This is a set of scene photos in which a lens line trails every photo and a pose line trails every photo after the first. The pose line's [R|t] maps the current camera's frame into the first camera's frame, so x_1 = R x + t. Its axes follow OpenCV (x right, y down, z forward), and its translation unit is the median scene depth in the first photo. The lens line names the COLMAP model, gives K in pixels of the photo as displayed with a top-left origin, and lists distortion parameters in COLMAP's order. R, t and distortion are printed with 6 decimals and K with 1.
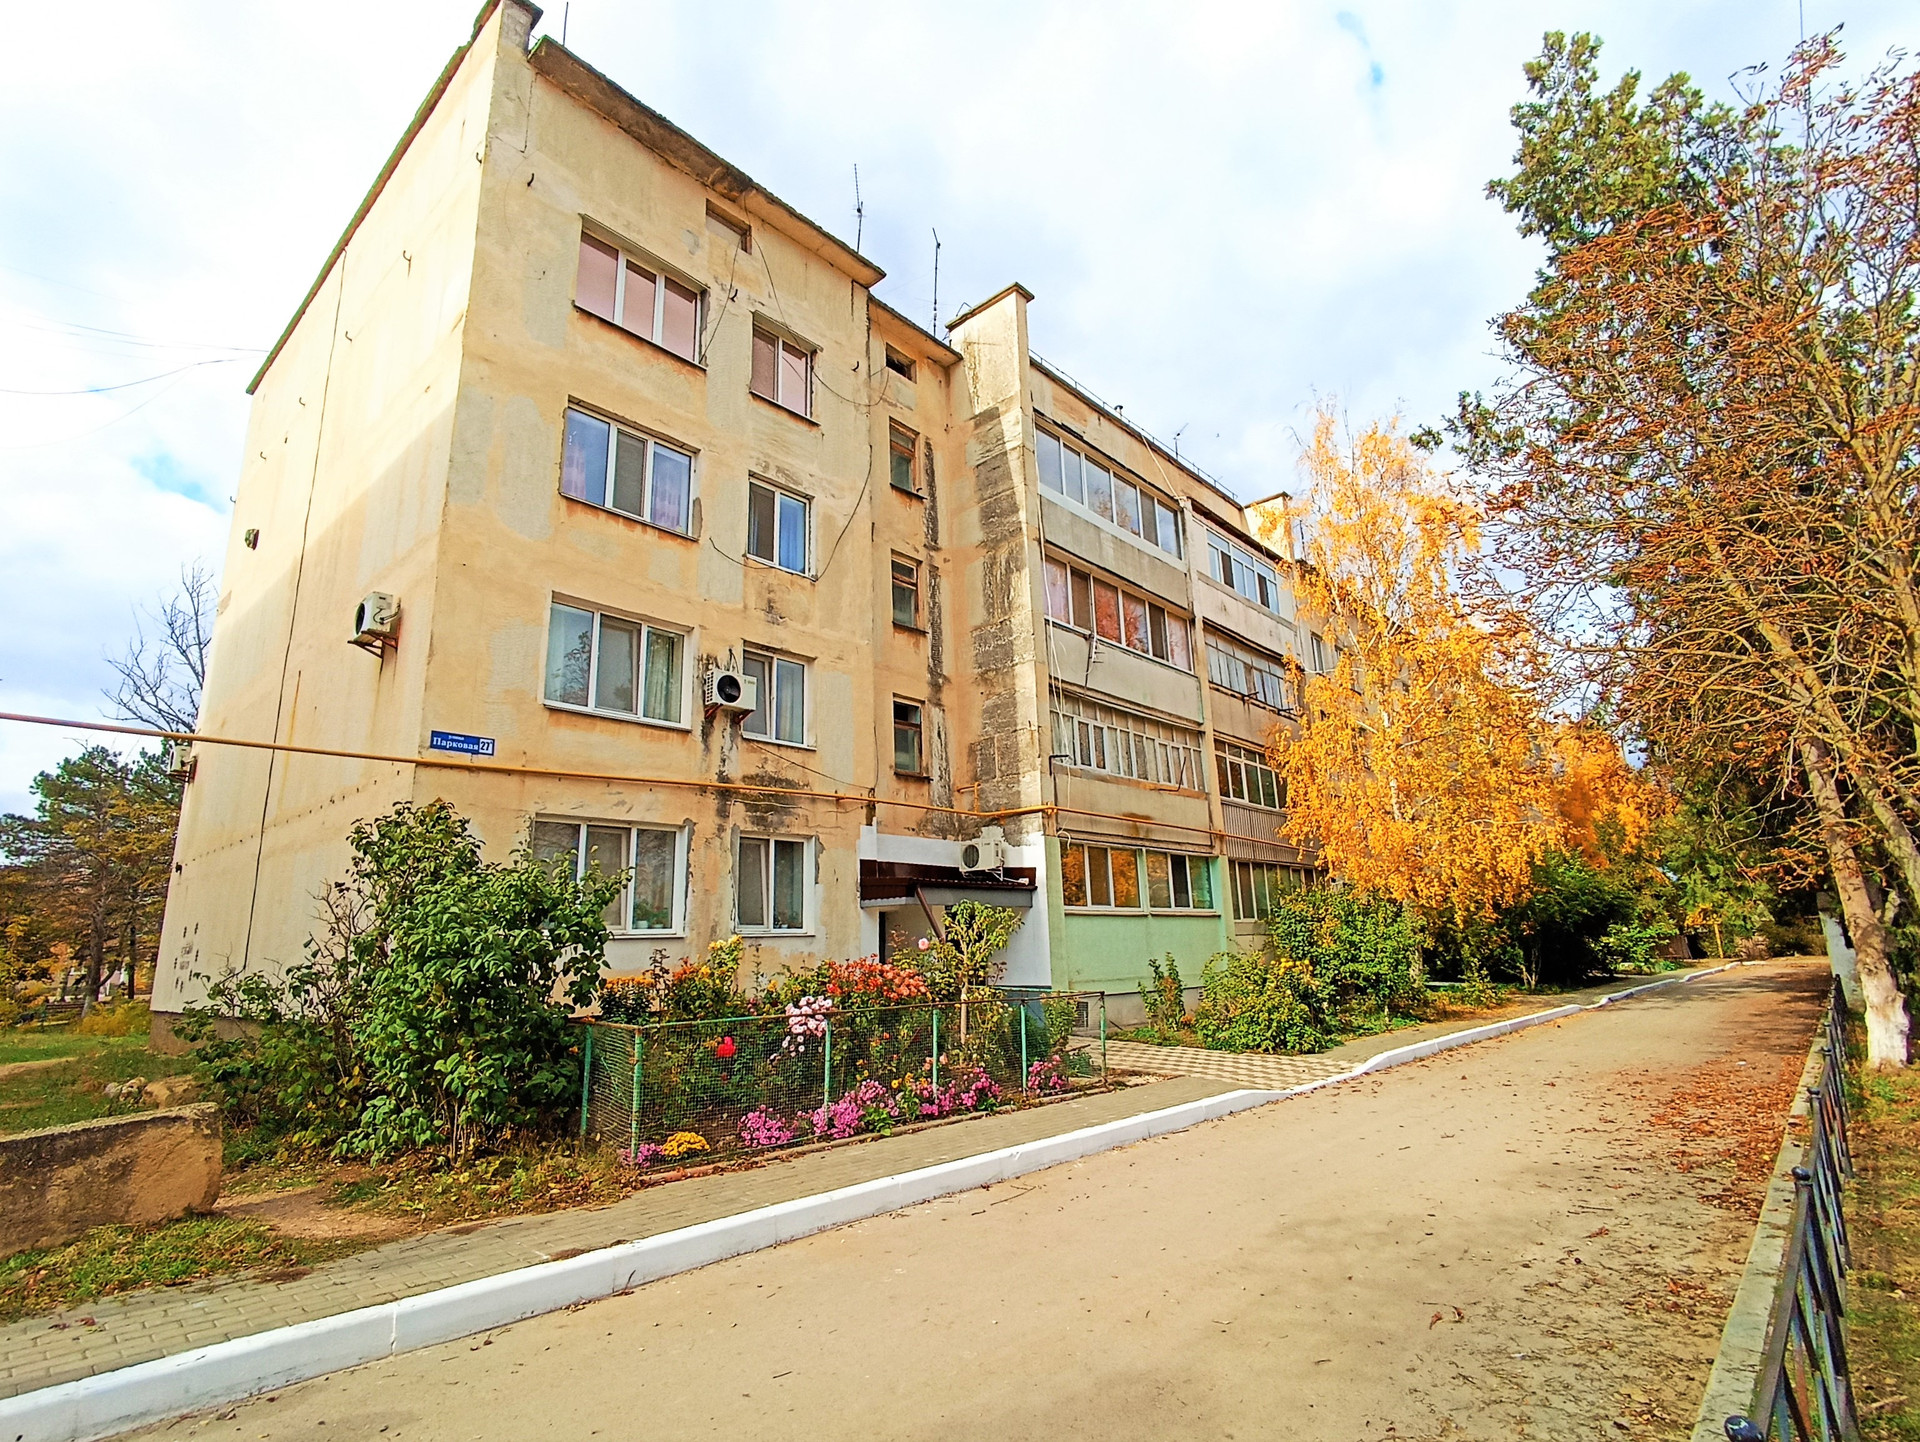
lens RADIAL K [[940.9, 0, 960.0], [0, 940.9, 721.0], [0, 0, 1]] dist [-0.000916, -0.000528]
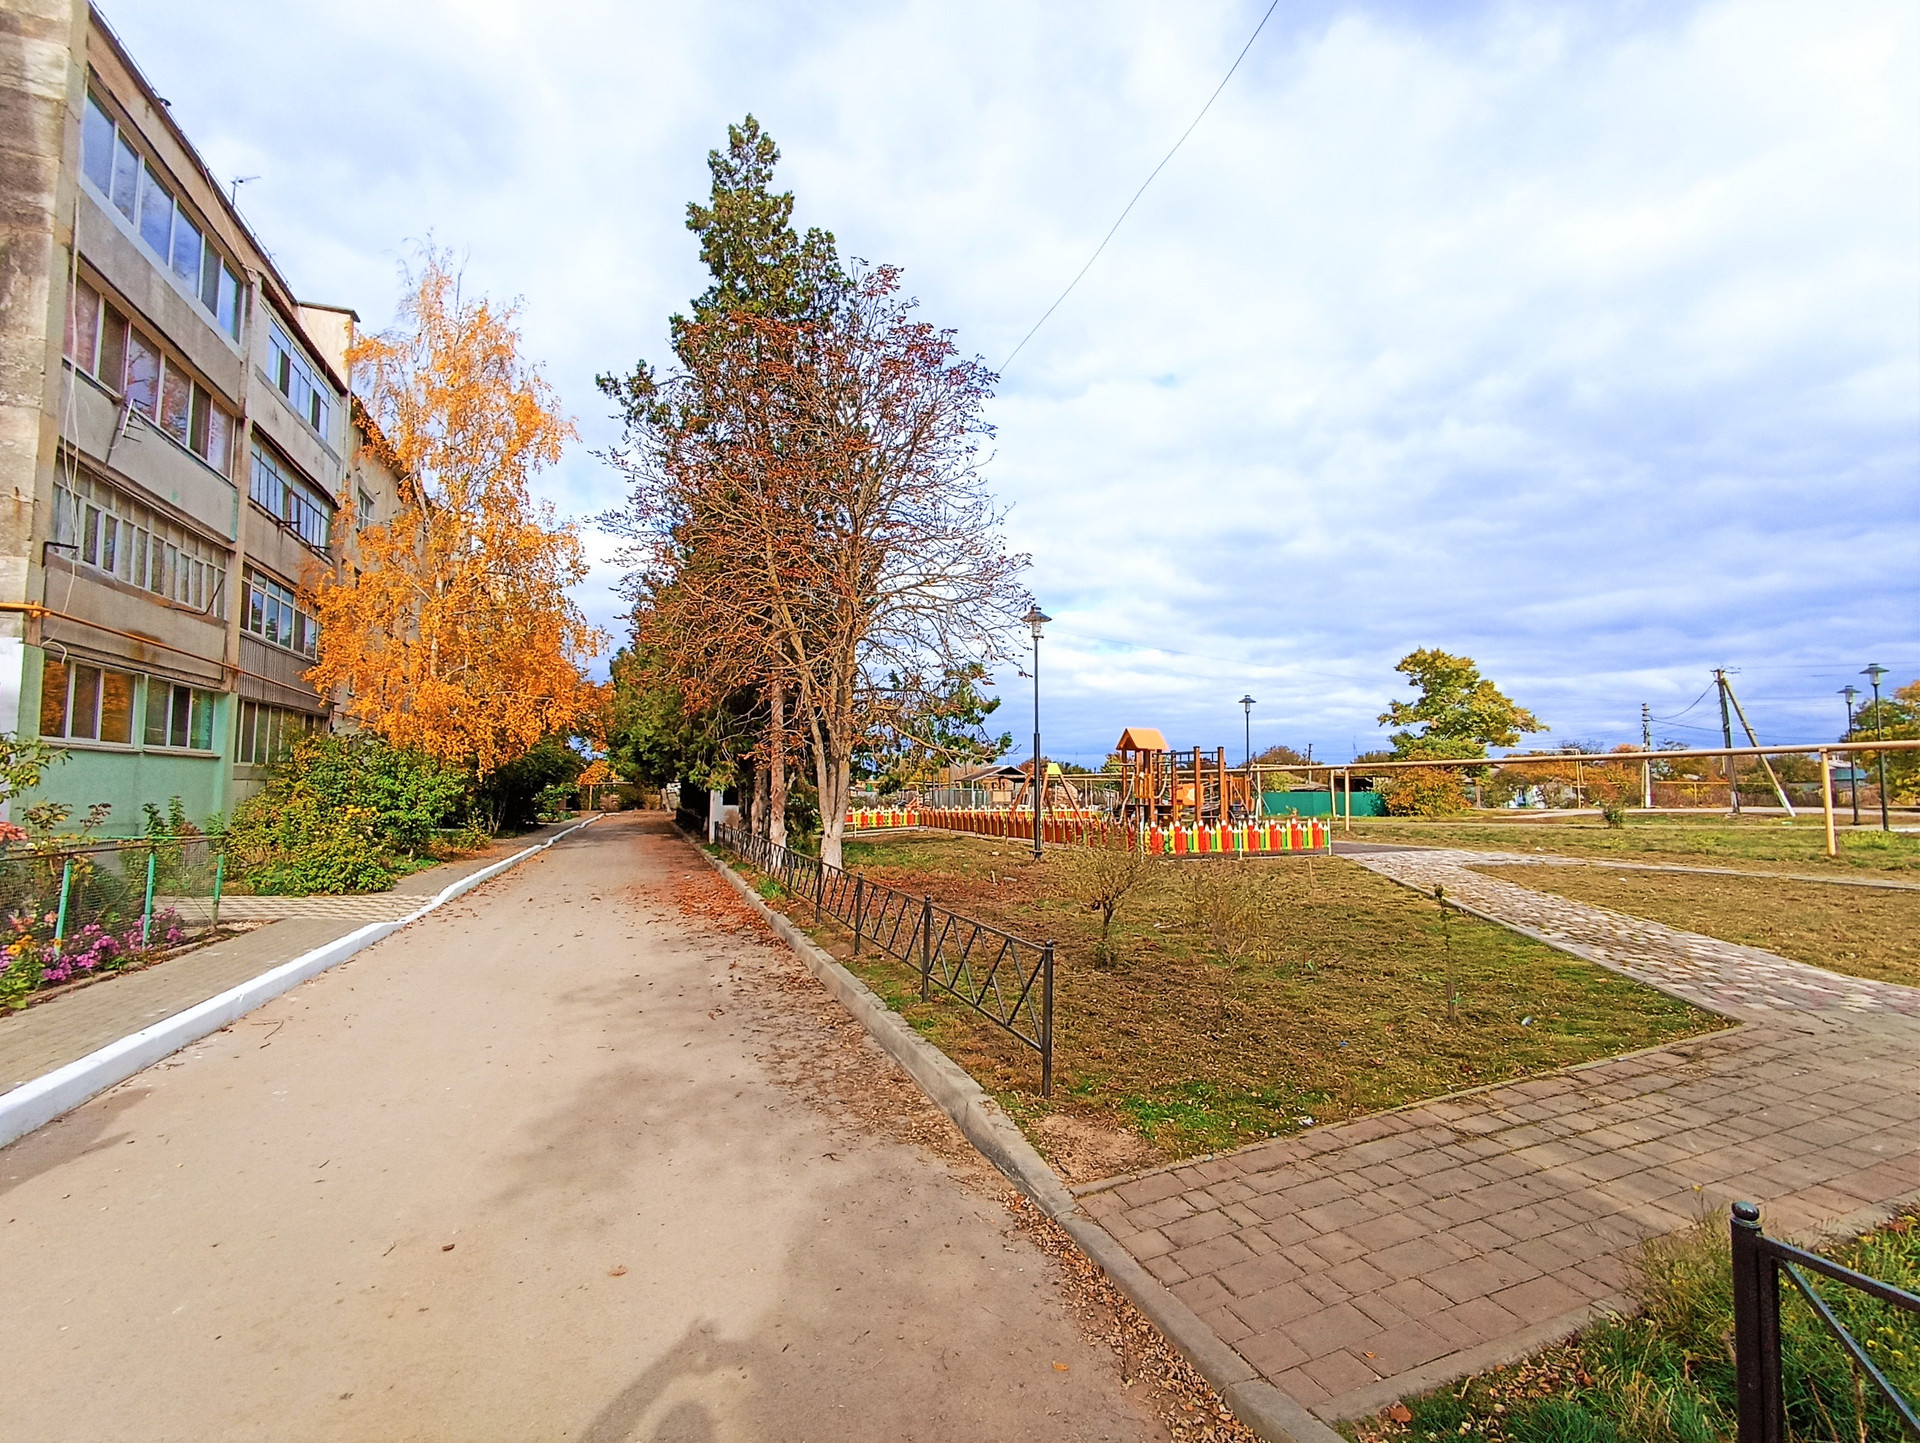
lens RADIAL K [[893.9, 0, 960.0], [0, 893.9, 721.5], [0, 0, 1]] dist [0.001233, 0.000406]
pose [[0.464784, 0.098583, 0.879919, -0.184568], [-0.228574, 0.973457, 0.011673, 0.001329], [-0.855412, -0.206552, 0.474980, -0.007110]]
